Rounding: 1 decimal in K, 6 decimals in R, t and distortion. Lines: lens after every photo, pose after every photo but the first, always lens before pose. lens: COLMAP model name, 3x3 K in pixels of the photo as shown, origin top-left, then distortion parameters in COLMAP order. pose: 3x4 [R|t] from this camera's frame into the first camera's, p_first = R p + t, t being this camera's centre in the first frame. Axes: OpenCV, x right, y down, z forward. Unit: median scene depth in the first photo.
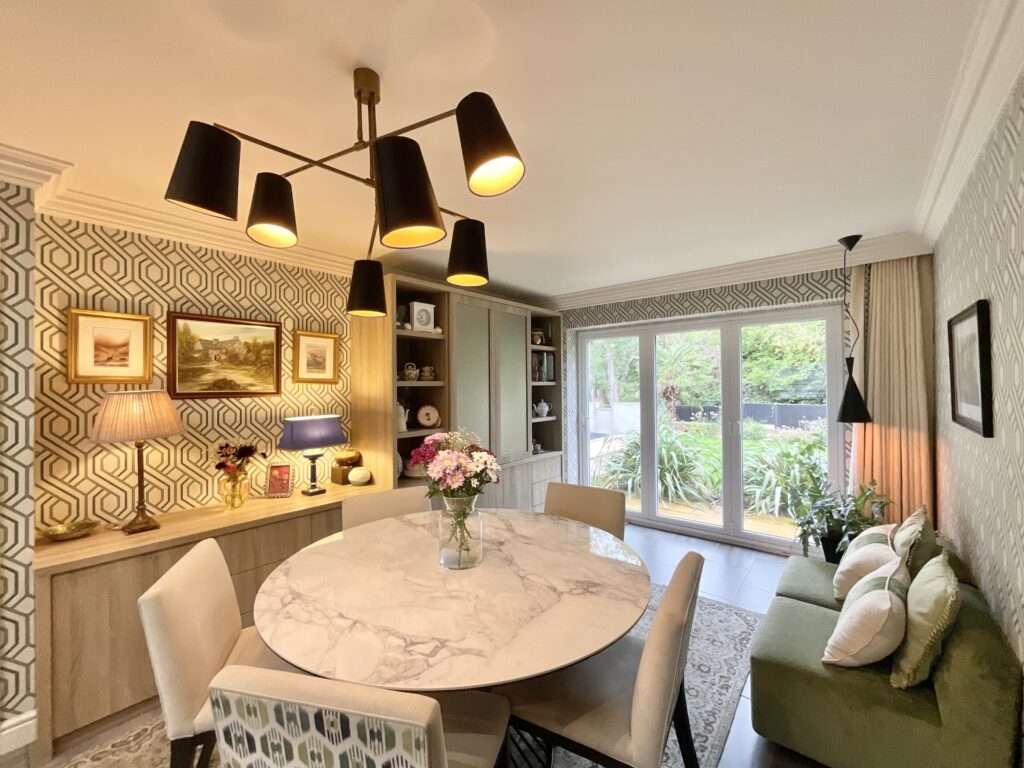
lens RADIAL K [[418.3, 0, 508.0], [0, 418.3, 386.9], [0, 0, 1]] dist [0.012211, -0.001326]
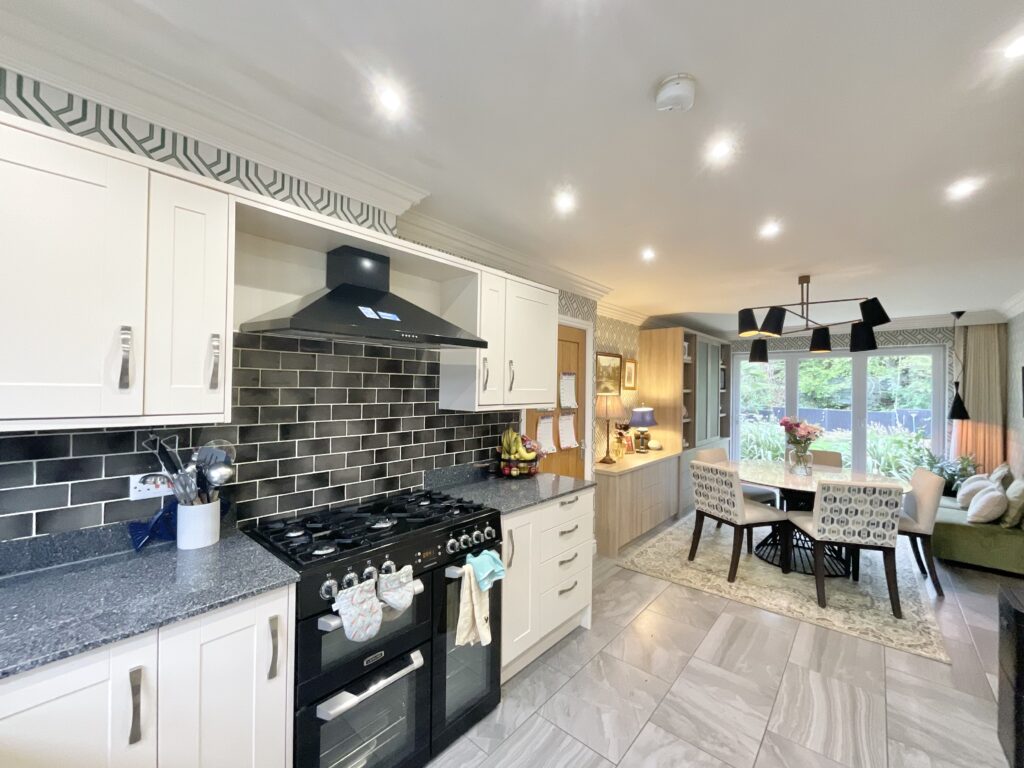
lens RADIAL K [[418.3, 0, 517.3], [0, 418.3, 388.7], [0, 0, 1]] dist [0.012211, -0.001326]
pose [[0.999695, 0.021179, -0.012692, -0.996173], [-0.021123, 0.999766, 0.004585, -0.011636], [0.012786, -0.004316, 0.999909, -0.780310]]
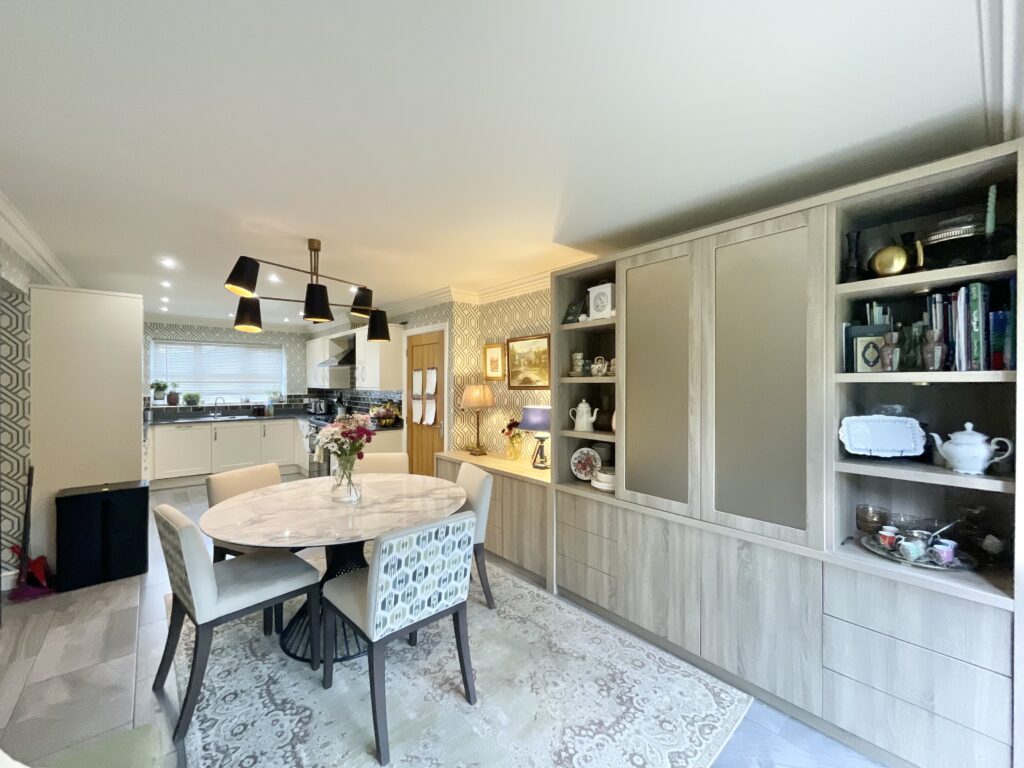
lens RADIAL K [[418.3, 0, 513.5], [0, 418.3, 385.6], [0, 0, 1]] dist [0.012211, -0.001326]
pose [[-0.162749, 0.017777, -0.986507, 0.803963], [0.004682, 0.999840, 0.017245, -0.014286], [0.986656, -0.001812, -0.162807, 1.153672]]
